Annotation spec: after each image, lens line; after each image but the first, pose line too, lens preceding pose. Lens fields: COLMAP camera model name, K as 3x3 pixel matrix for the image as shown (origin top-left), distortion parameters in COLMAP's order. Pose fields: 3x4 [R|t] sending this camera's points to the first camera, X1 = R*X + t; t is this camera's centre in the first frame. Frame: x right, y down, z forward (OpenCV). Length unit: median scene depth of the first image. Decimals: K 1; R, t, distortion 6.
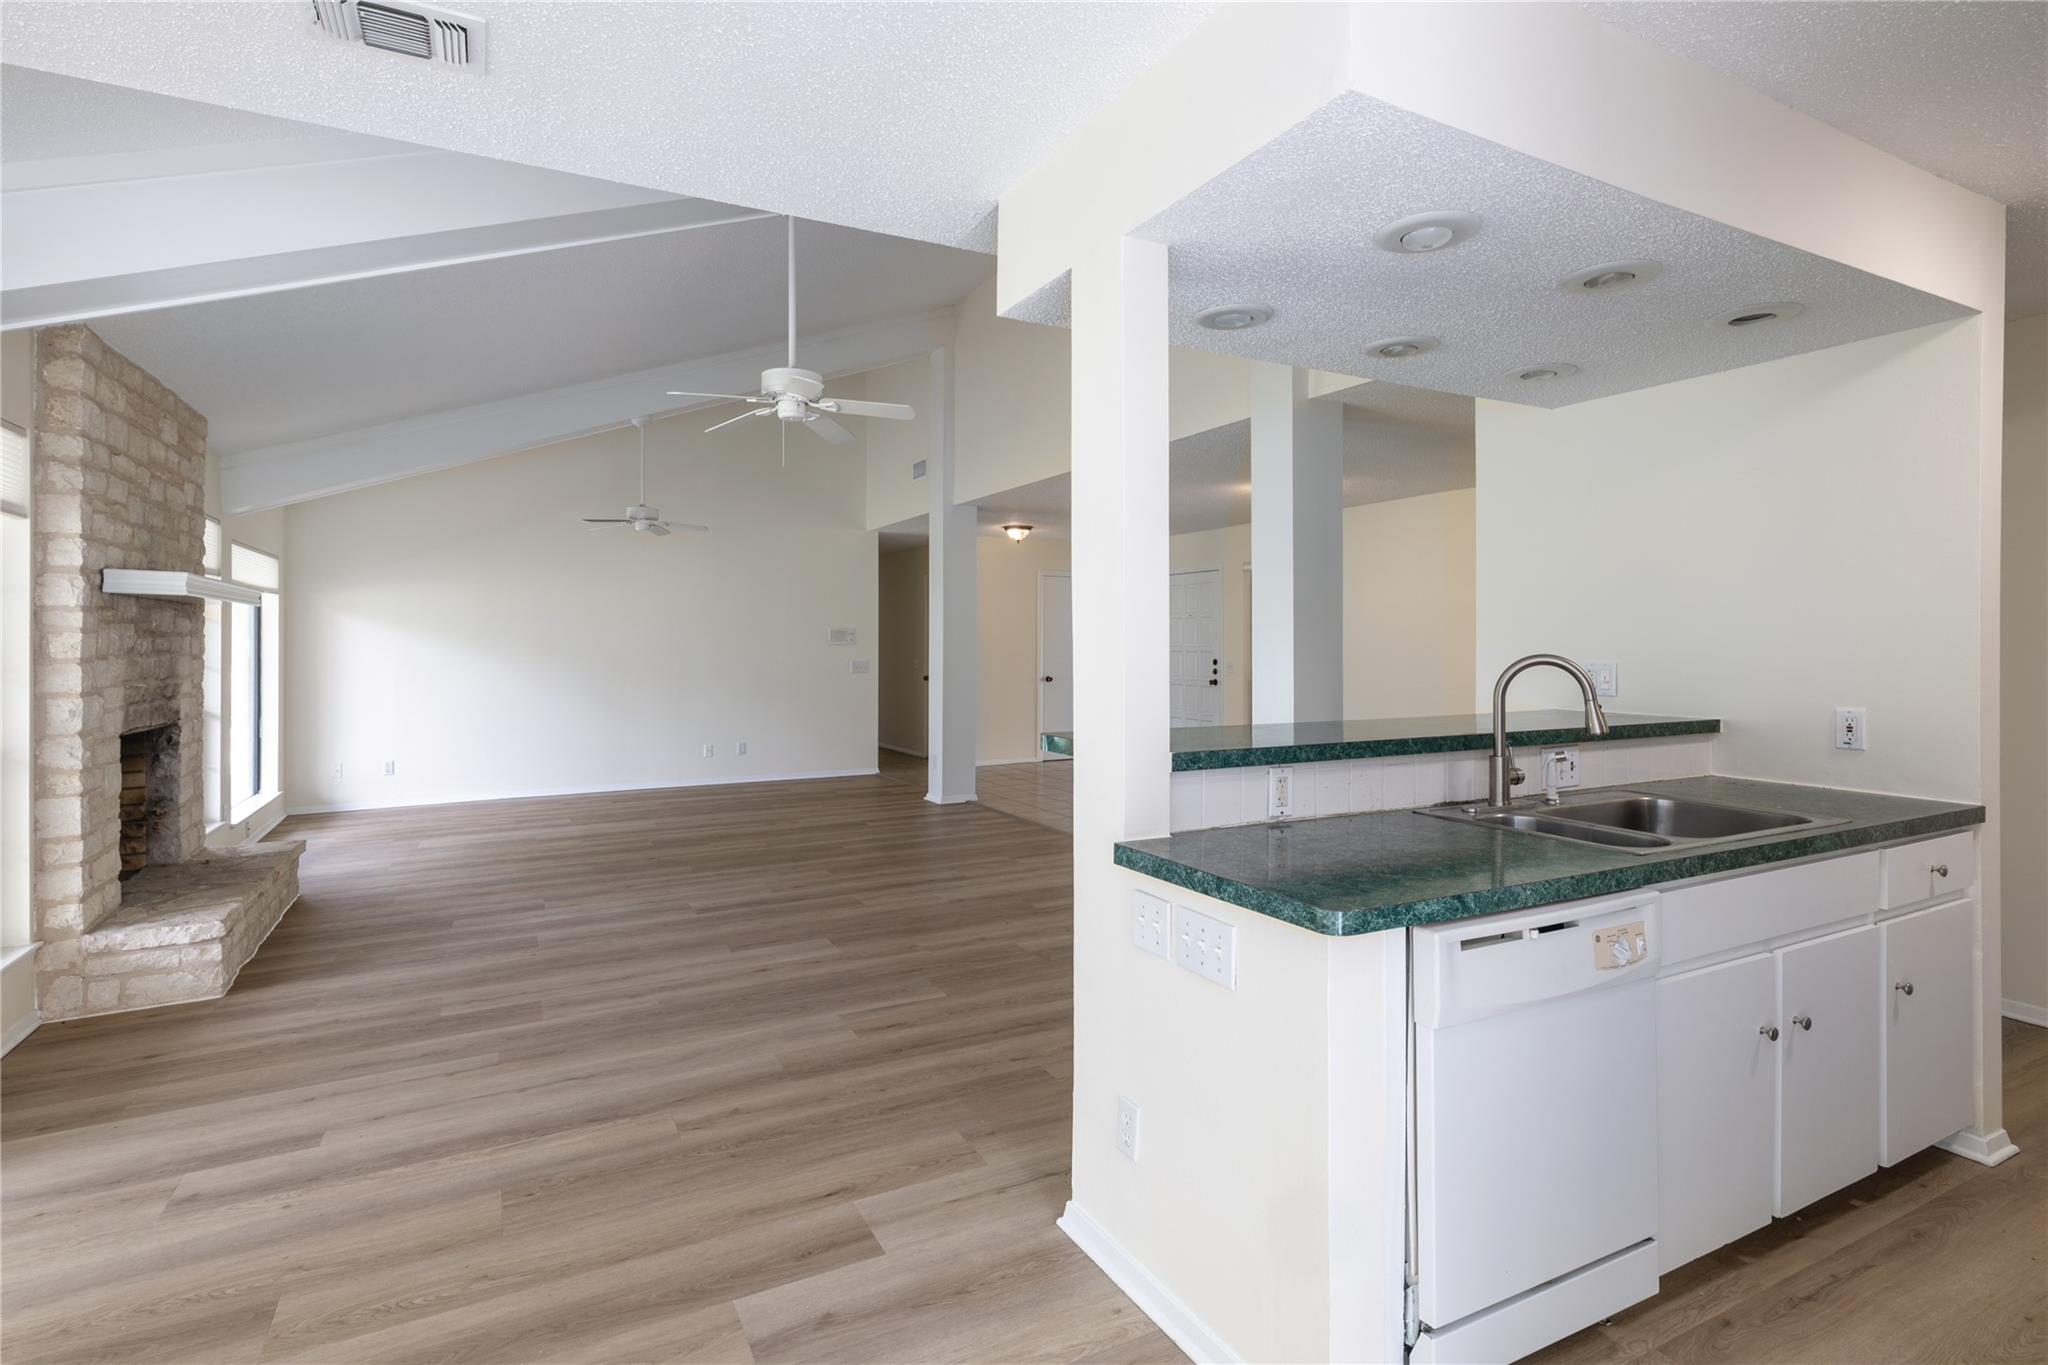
lens RADIAL K [[1011.8, 0, 985.1], [0, 1011.8, 636.0], [0, 0, 1]] dist [-0.021009, 0.010889]
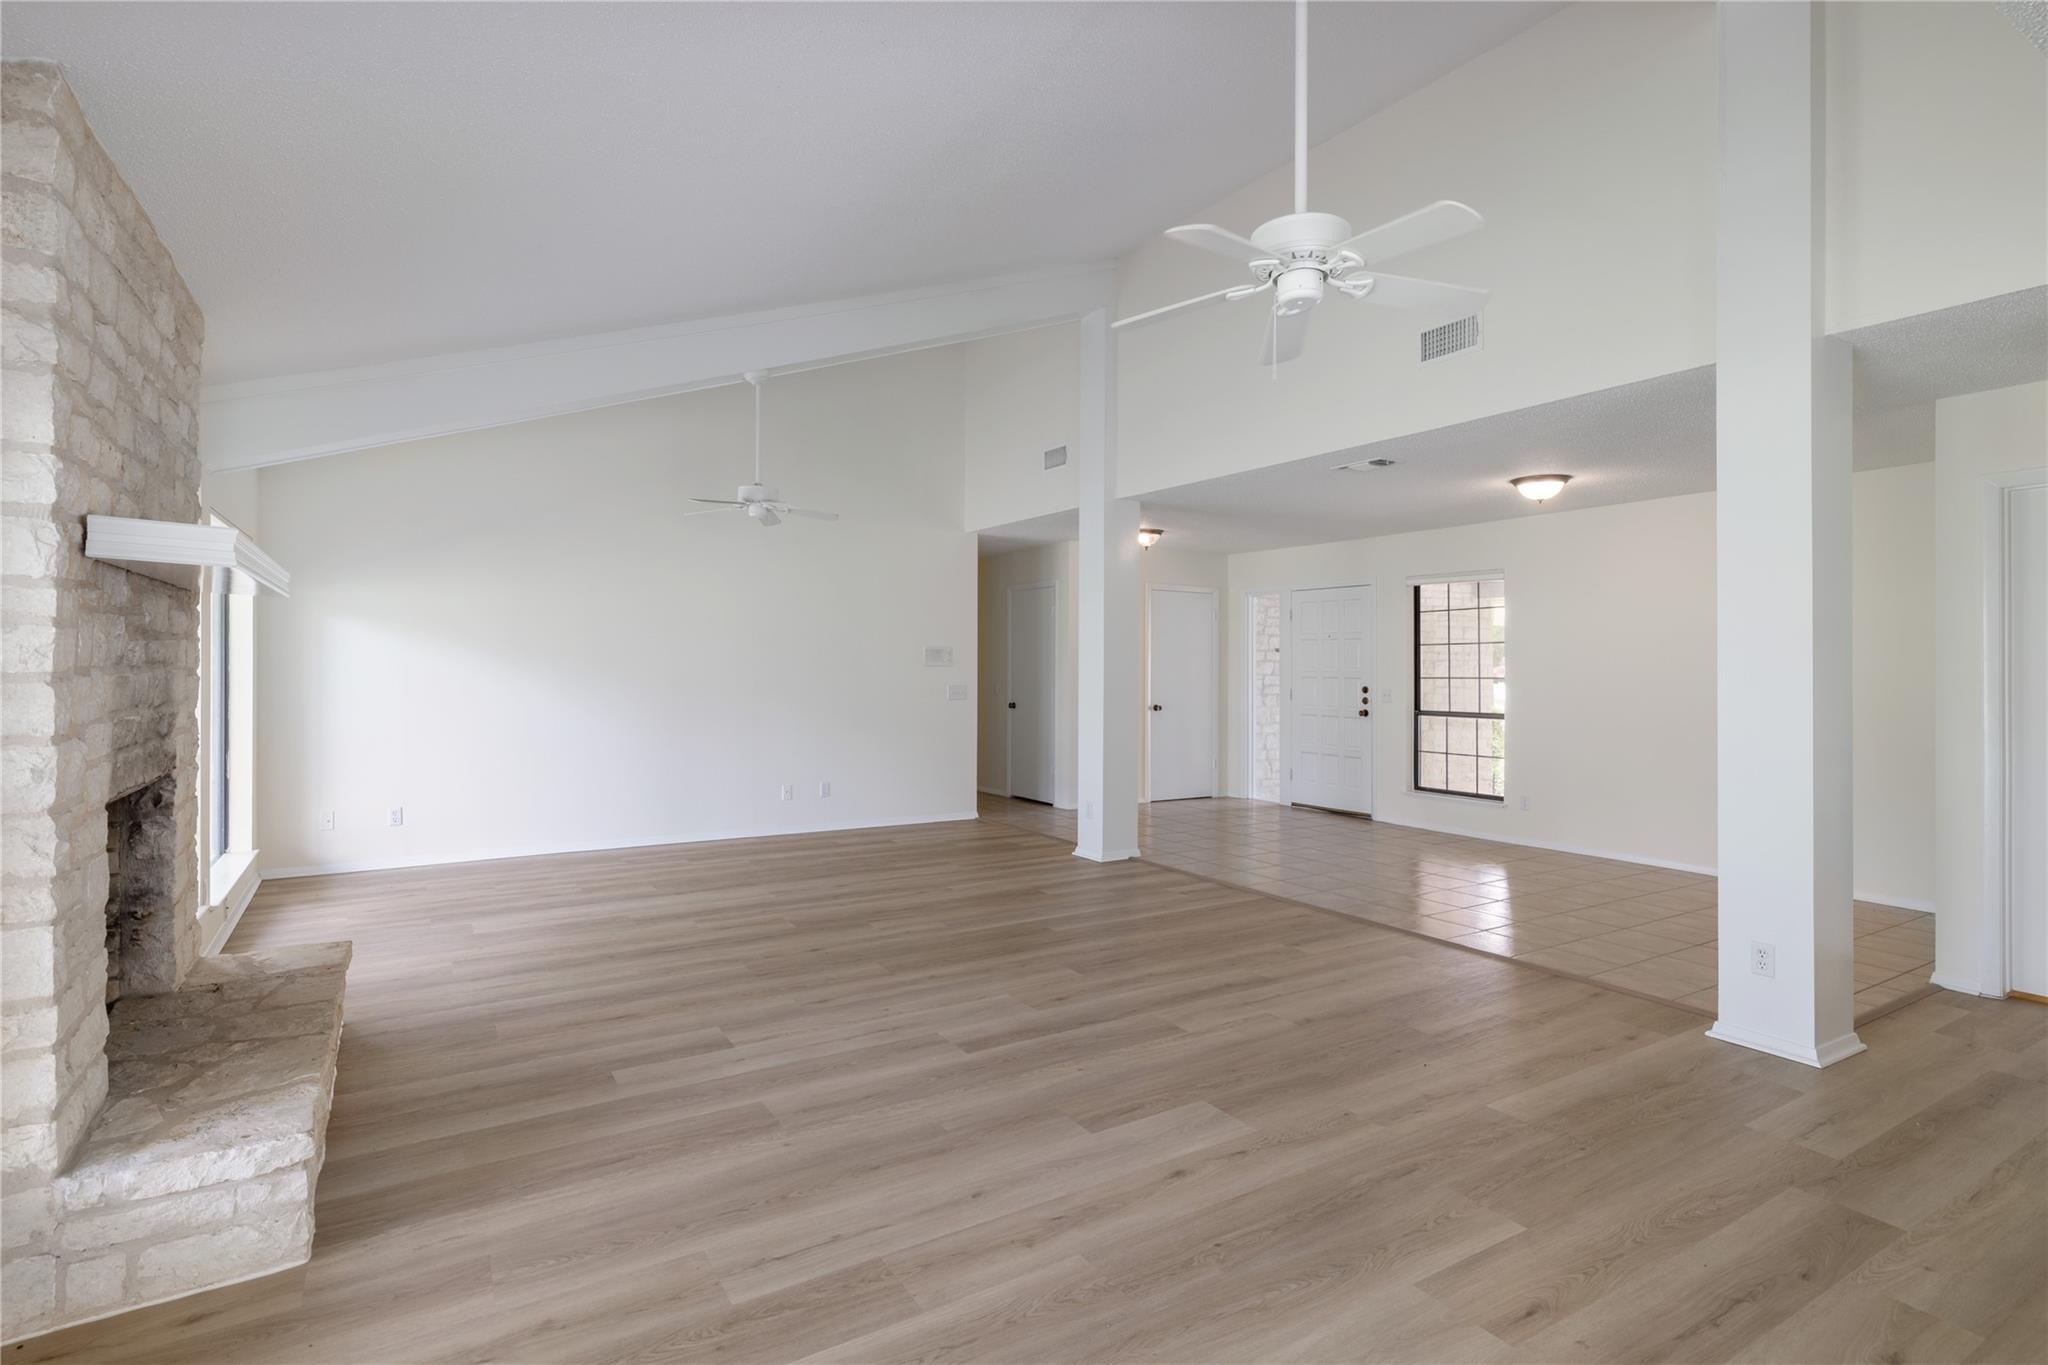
lens RADIAL K [[1011.8, 0, 987.9], [0, 1011.8, 672.3], [0, 0, 1]] dist [-0.021009, 0.010889]
pose [[0.997253, 0.010843, 0.073268, -0.424328], [-0.011731, 0.999863, 0.011705, 0.009246], [-0.073131, -0.012532, 0.997244, 0.408323]]
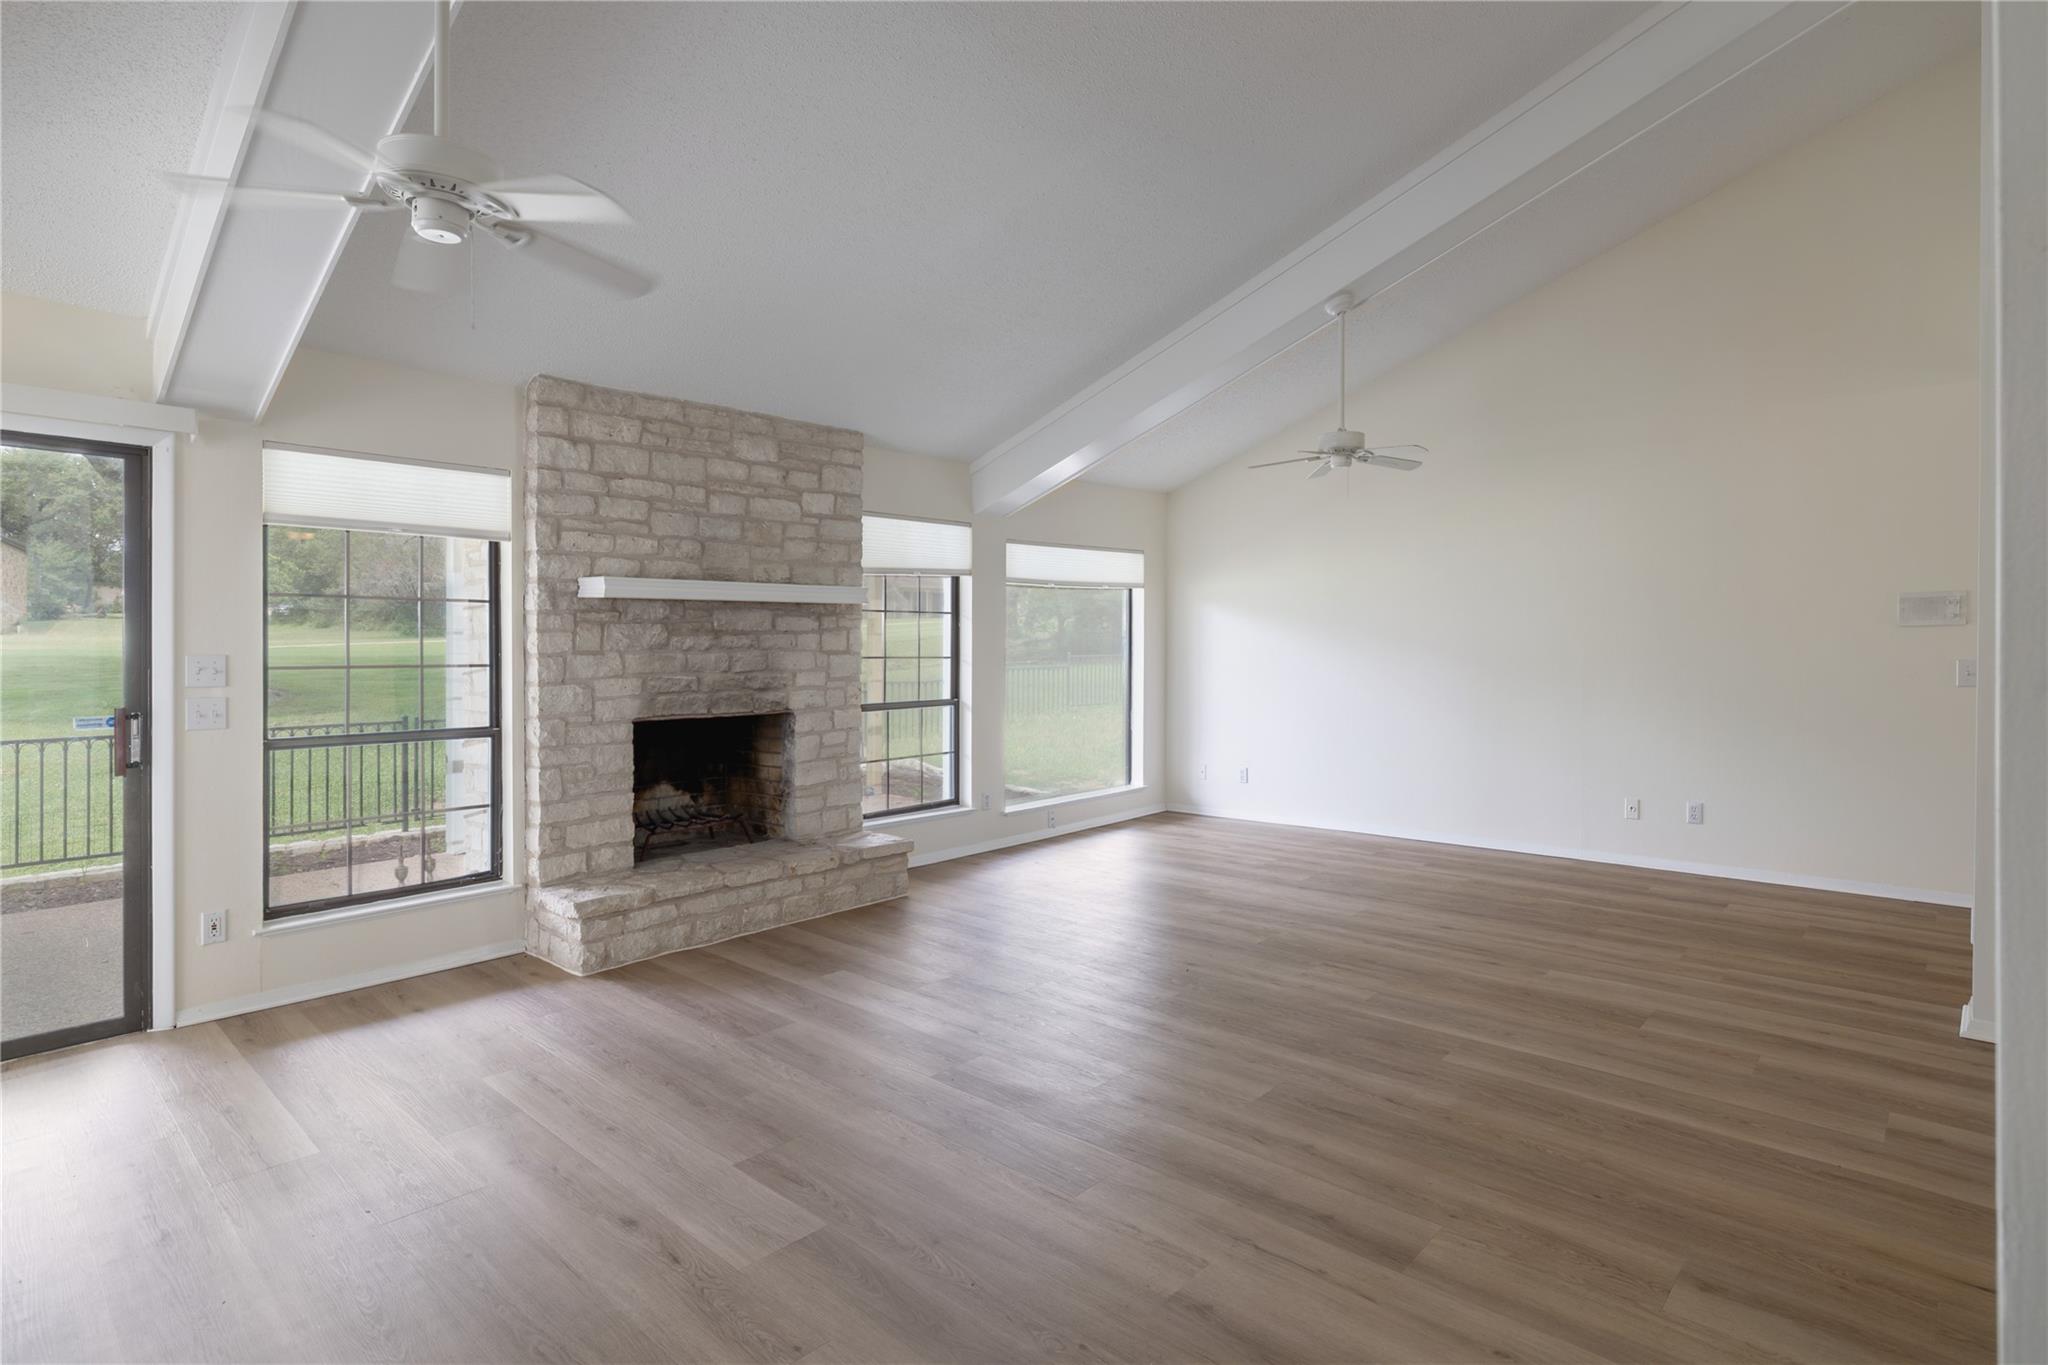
lens RADIAL K [[1011.8, 0, 1059.9], [0, 1011.8, 634.7], [0, 0, 1]] dist [-0.021009, 0.010889]
pose [[0.368589, -0.004172, -0.929583, 0.423539], [0.009829, 0.999952, -0.000590, 0.006085], [0.929541, -0.008919, 0.368612, 1.107386]]
